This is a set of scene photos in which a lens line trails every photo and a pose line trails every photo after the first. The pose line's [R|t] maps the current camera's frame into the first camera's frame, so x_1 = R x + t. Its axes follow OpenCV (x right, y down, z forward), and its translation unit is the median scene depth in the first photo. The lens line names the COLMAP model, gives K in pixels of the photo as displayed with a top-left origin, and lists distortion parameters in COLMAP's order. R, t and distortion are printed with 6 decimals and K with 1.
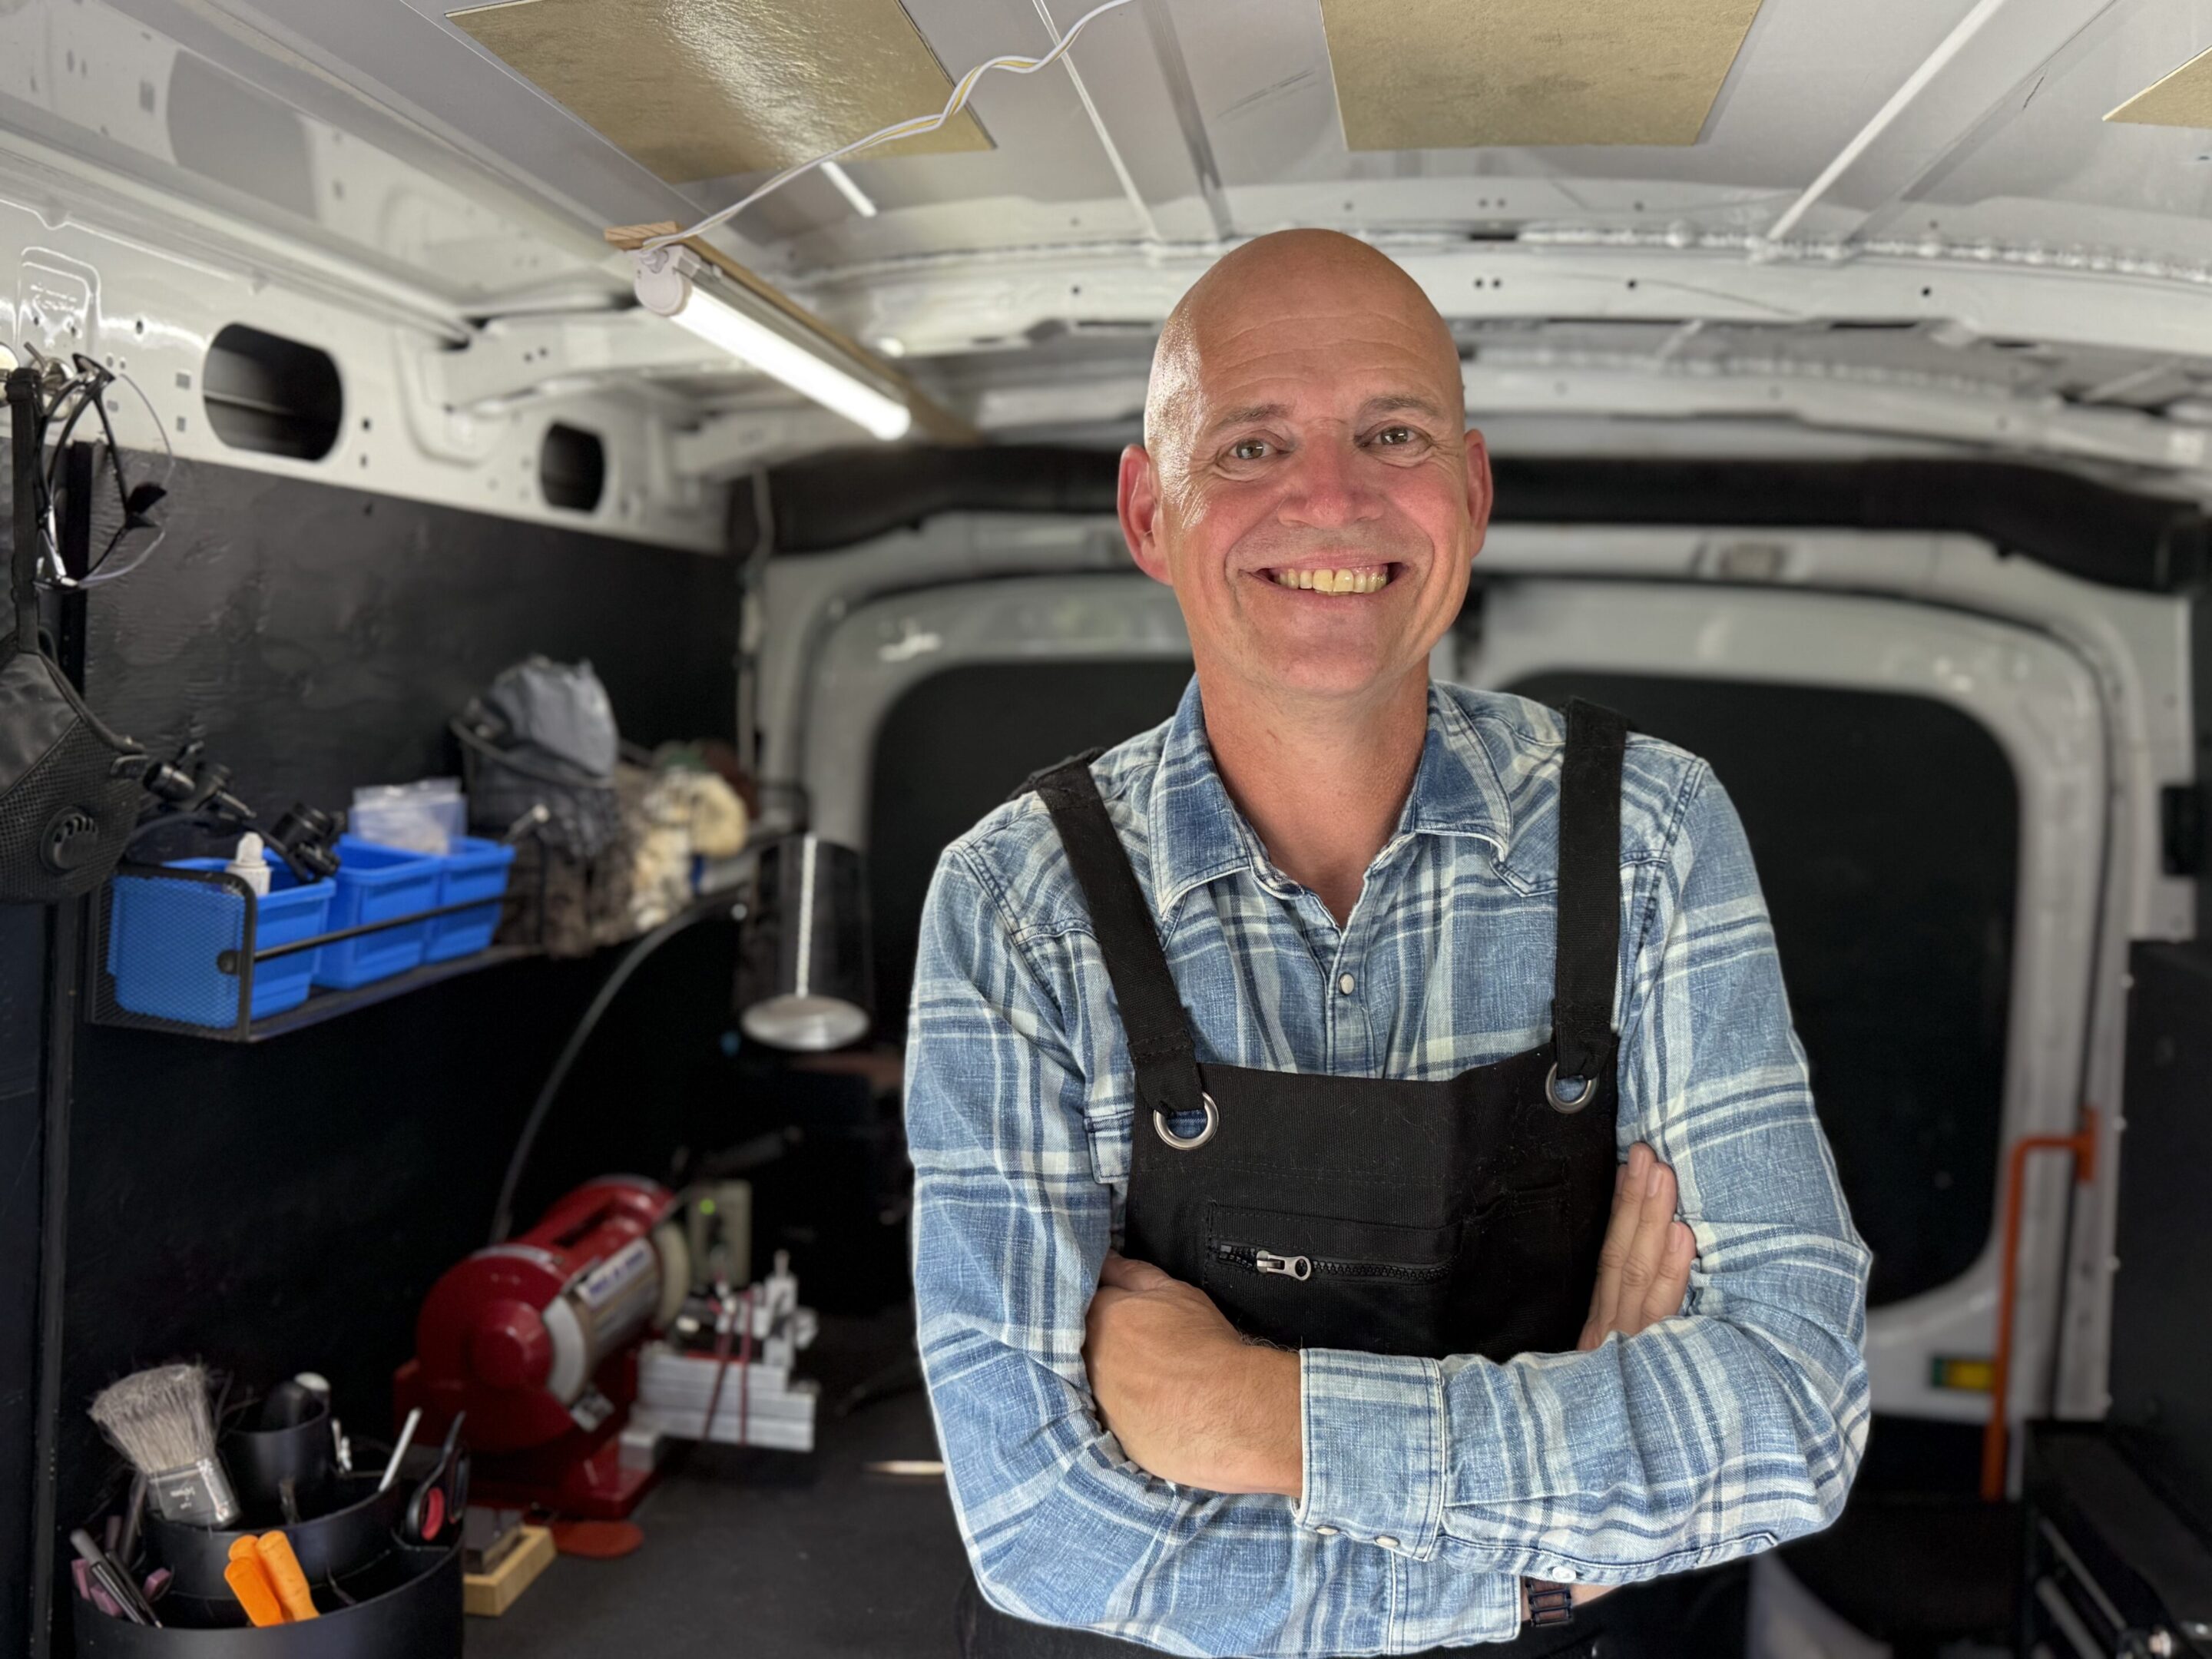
lens RADIAL K [[1922.5, 0, 1098.9], [0, 1922.5, 824.1], [0, 0, 1]] dist [0.170218, -0.355874]
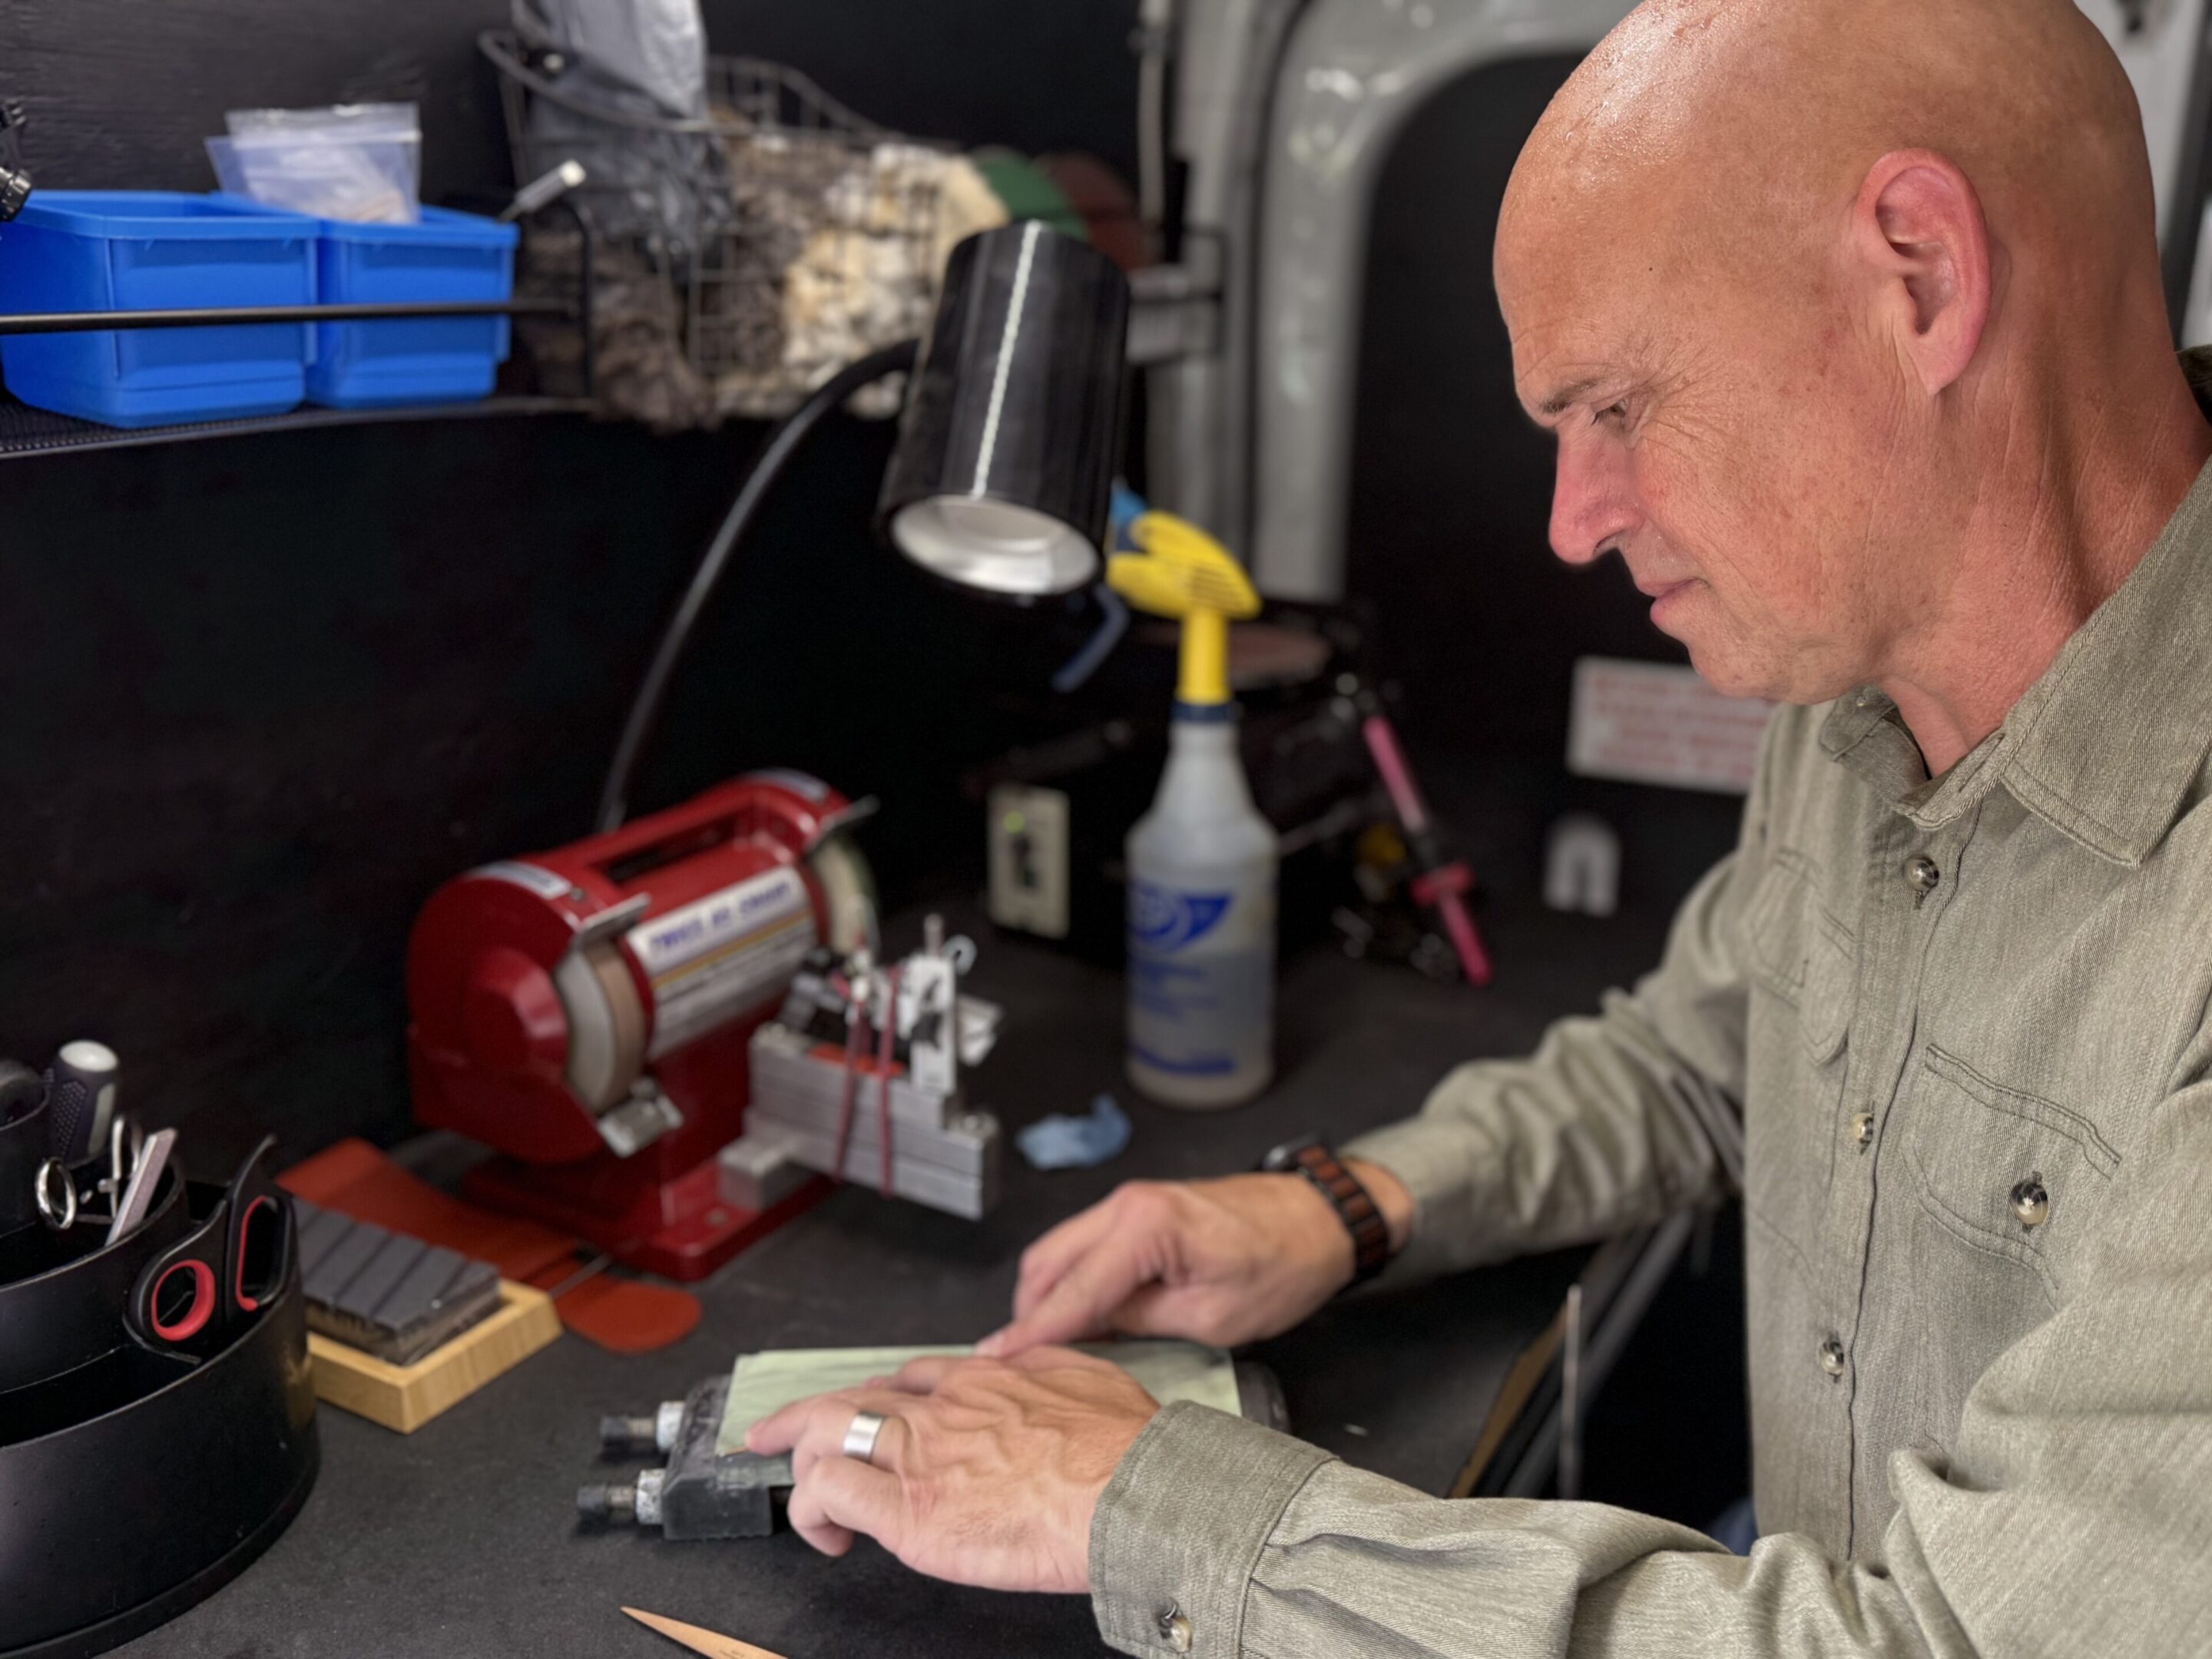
lens RADIAL K [[1922.5, 0, 1098.9], [0, 1922.5, 824.1], [0, 0, 1]] dist [0.170218, -0.355874]
pose [[0.934462, 0.083229, -0.346199, 0.095169], [-0.010626, 0.978383, 0.206527, 0.065899], [0.355905, -0.189313, 0.915146, 0.466776]]
